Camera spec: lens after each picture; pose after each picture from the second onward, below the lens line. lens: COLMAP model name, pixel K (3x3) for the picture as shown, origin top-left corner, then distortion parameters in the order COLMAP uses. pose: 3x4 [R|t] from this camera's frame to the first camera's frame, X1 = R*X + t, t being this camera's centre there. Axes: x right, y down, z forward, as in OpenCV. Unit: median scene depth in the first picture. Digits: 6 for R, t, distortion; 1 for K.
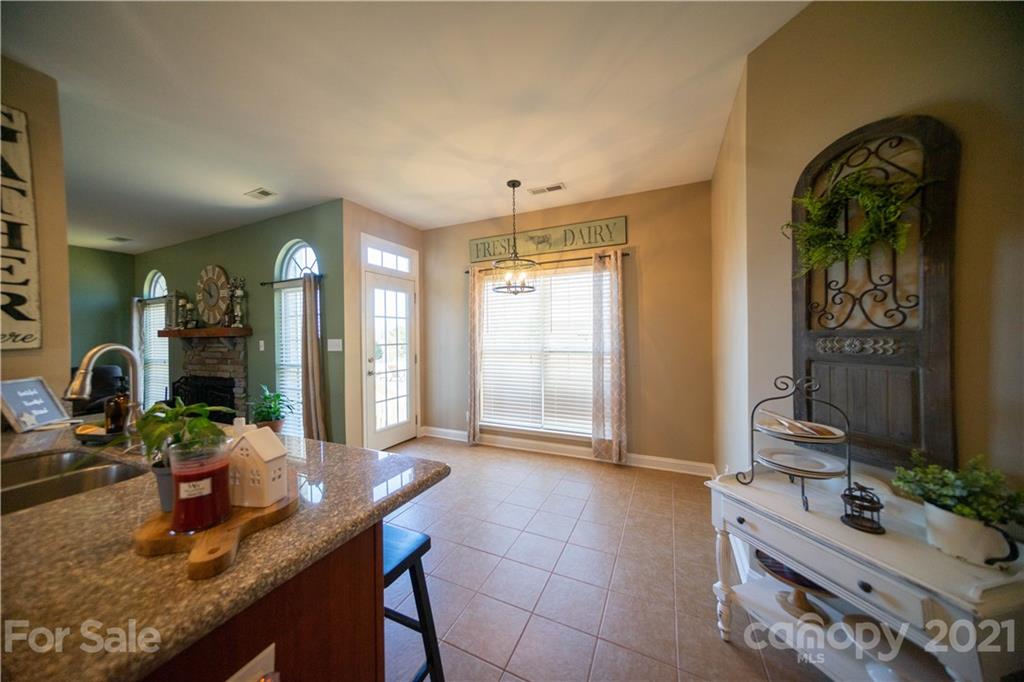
lens RADIAL K [[335.7, 0, 507.5], [0, 335.7, 338.0], [0, 0, 1]] dist [0.000186, 0.000096]
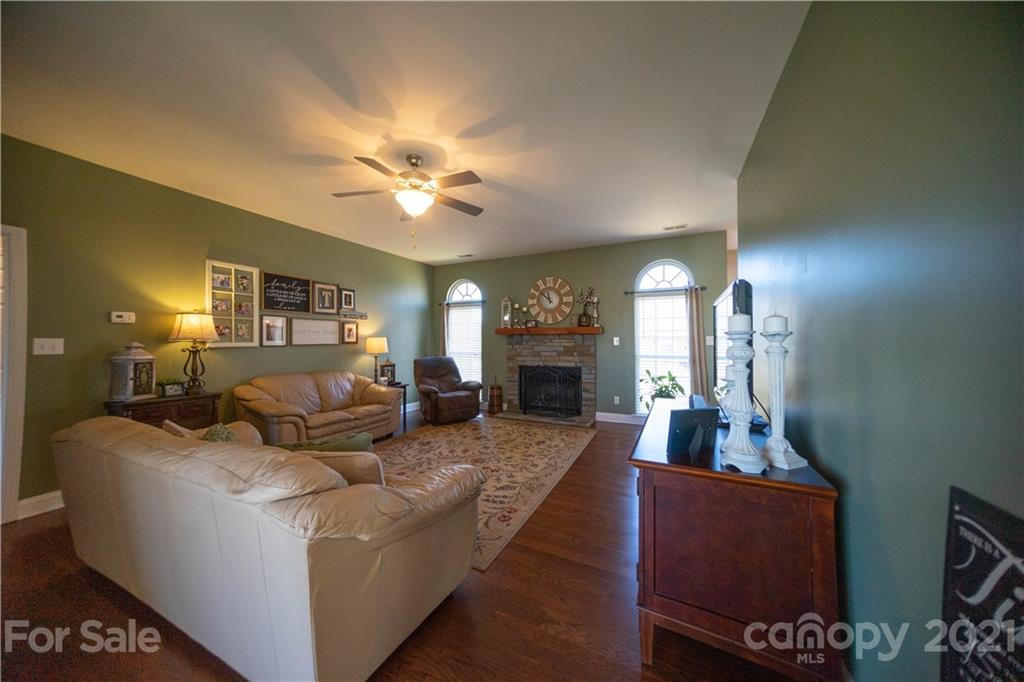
lens RADIAL K [[335.7, 0, 507.5], [0, 335.7, 338.0], [0, 0, 1]] dist [0.000186, 0.000096]
pose [[0.999926, 0.008880, 0.008279, -1.123844], [-0.008835, 0.999946, -0.005466, 0.020836], [-0.008327, 0.005392, 0.999951, -0.265811]]
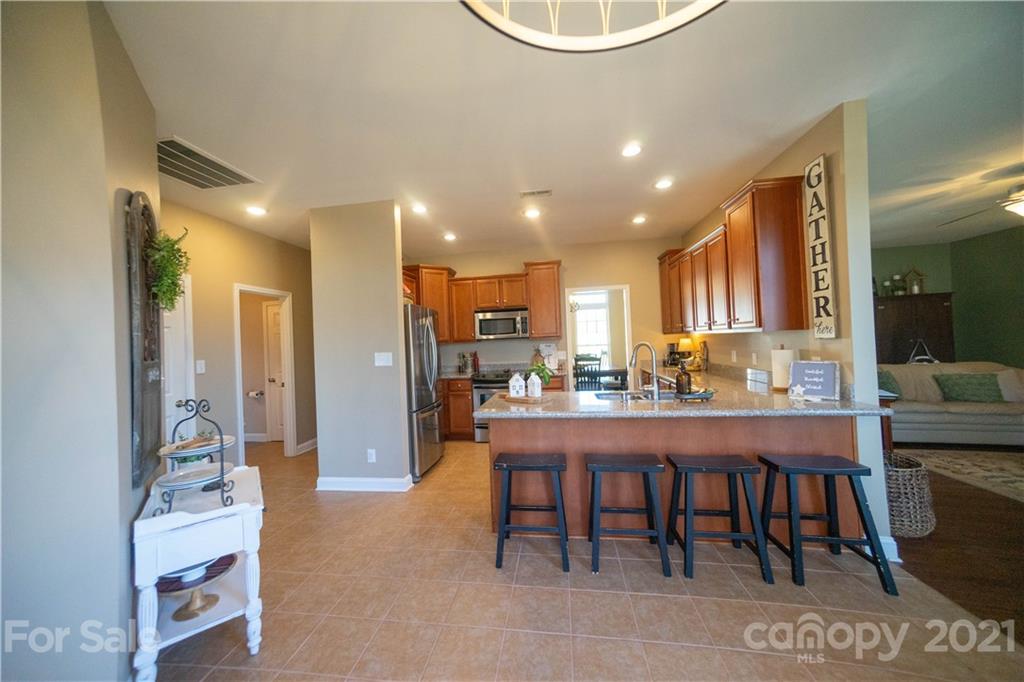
lens RADIAL K [[347.3, 0, 506.9], [0, 347.3, 336.9], [0, 0, 1]] dist [0.000372, 0.000084]
pose [[-0.956965, 0.045519, -0.286612, 0.049200], [0.048206, 0.998835, -0.002322, -0.011642], [0.286173, -0.016039, -0.958044, 0.755161]]
